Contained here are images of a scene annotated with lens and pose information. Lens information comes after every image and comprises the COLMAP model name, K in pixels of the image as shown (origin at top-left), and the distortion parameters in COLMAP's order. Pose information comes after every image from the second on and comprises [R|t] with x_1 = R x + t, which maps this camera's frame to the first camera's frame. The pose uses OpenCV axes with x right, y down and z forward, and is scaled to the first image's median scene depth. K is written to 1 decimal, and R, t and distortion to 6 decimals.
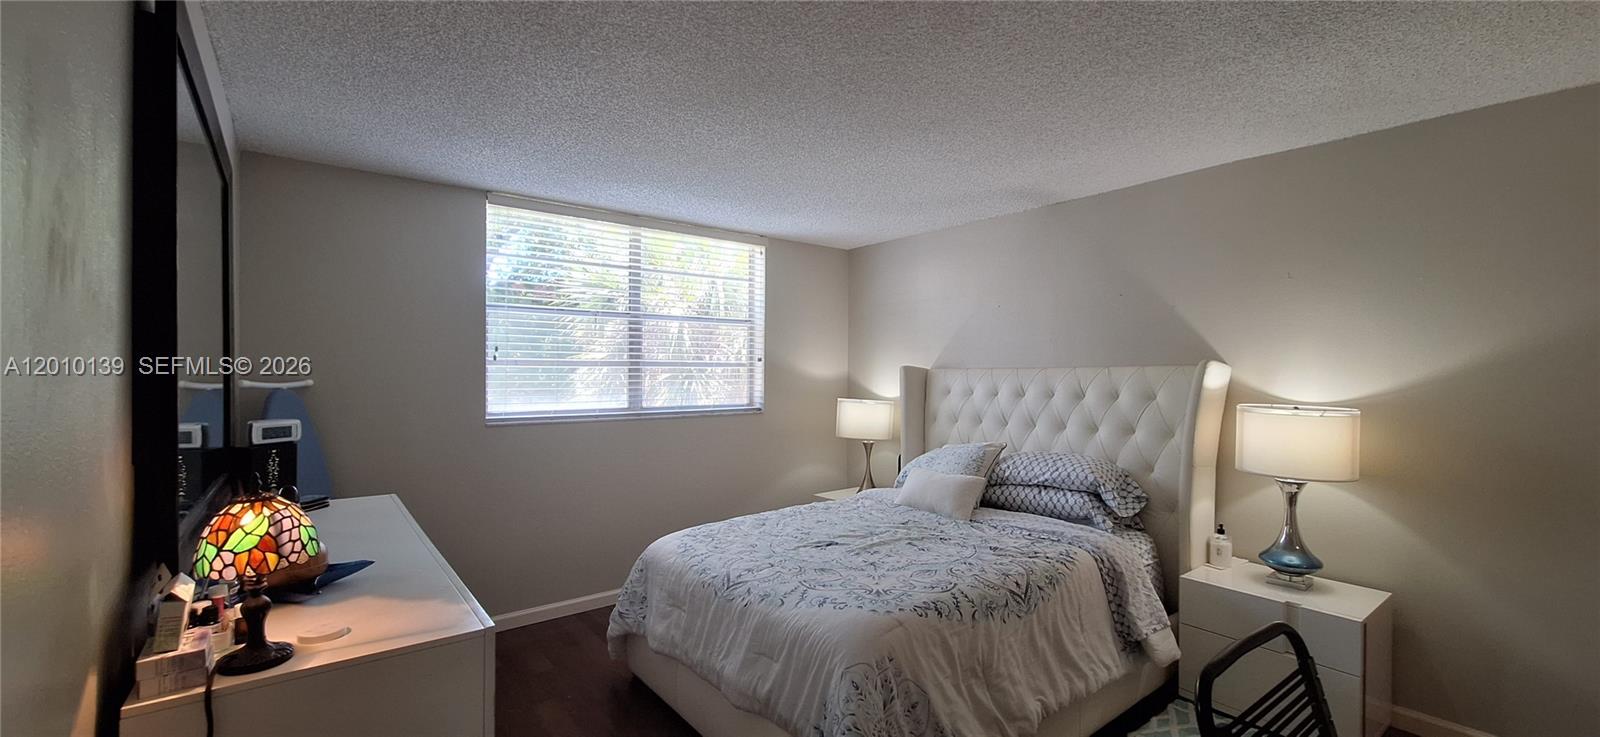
lens RADIAL K [[632.4, 0, 801.1], [0, 632.4, 382.1], [0, 0, 1]] dist [-0.000373, 0.001789]
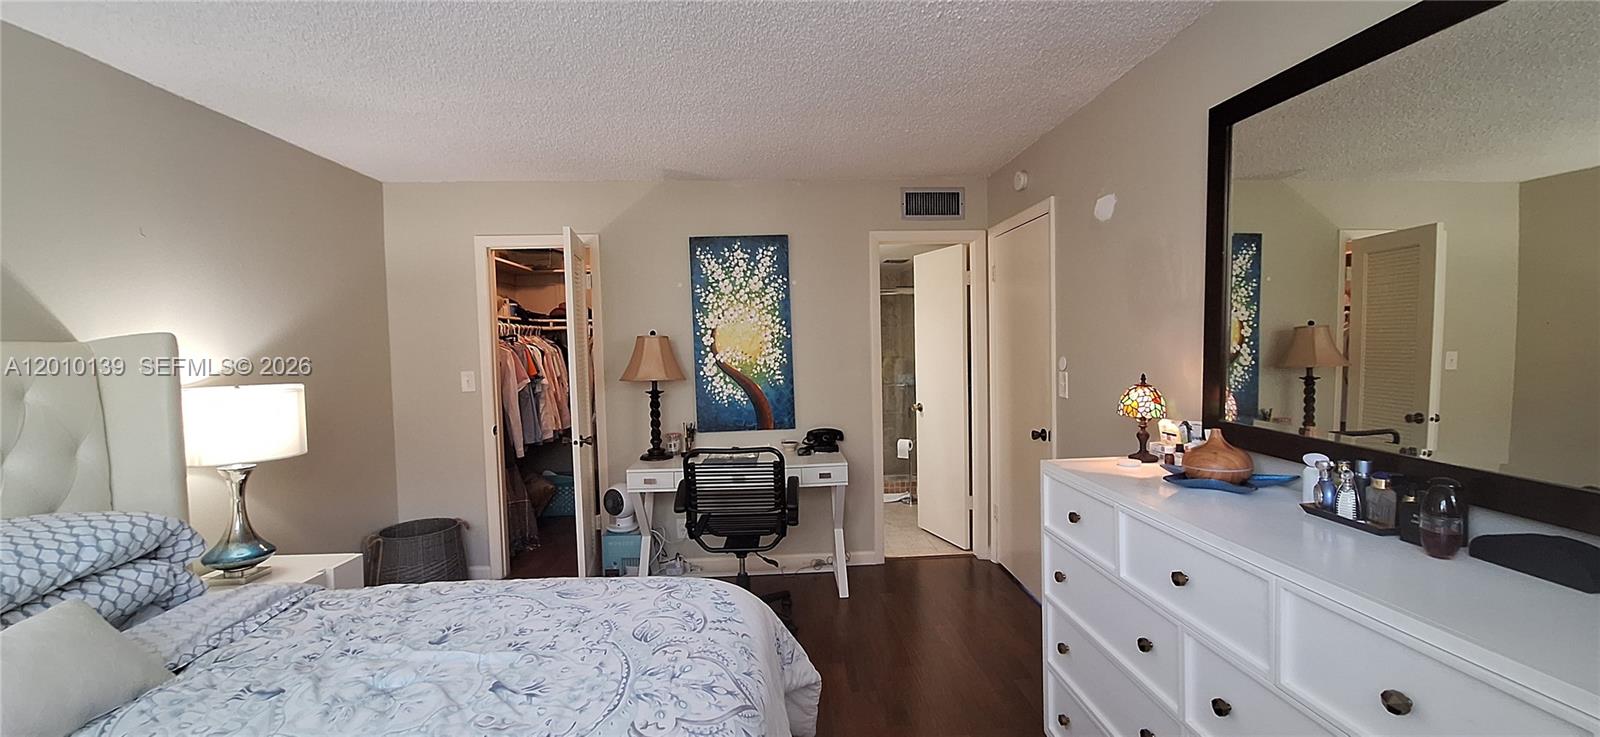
lens RADIAL K [[632.4, 0, 790.4], [0, 632.4, 373.5], [0, 0, 1]] dist [-0.000373, 0.001789]
pose [[-0.815946, -0.001882, 0.578125, -0.460622], [0.026928, 0.998786, 0.041257, -0.000991], [-0.577501, 0.049231, -0.814904, 1.398115]]
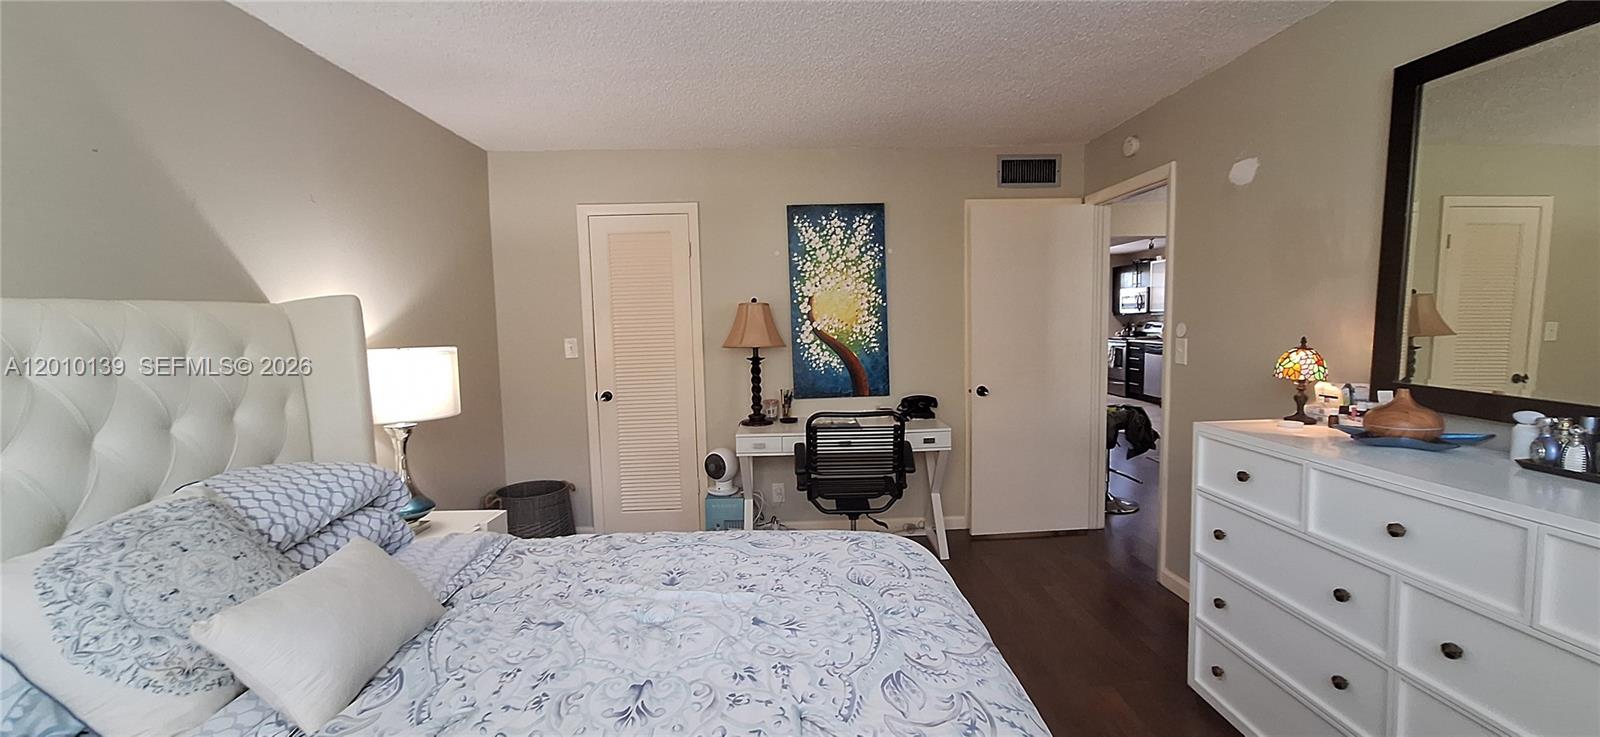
lens RADIAL K [[632.4, 0, 794.3], [0, 632.4, 373.4], [0, 0, 1]] dist [-0.000373, 0.001789]
pose [[-0.802807, -0.028499, 0.595558, -0.307422], [0.025008, 0.996369, 0.081390, 0.009864], [-0.595714, 0.080234, -0.799179, 1.539294]]
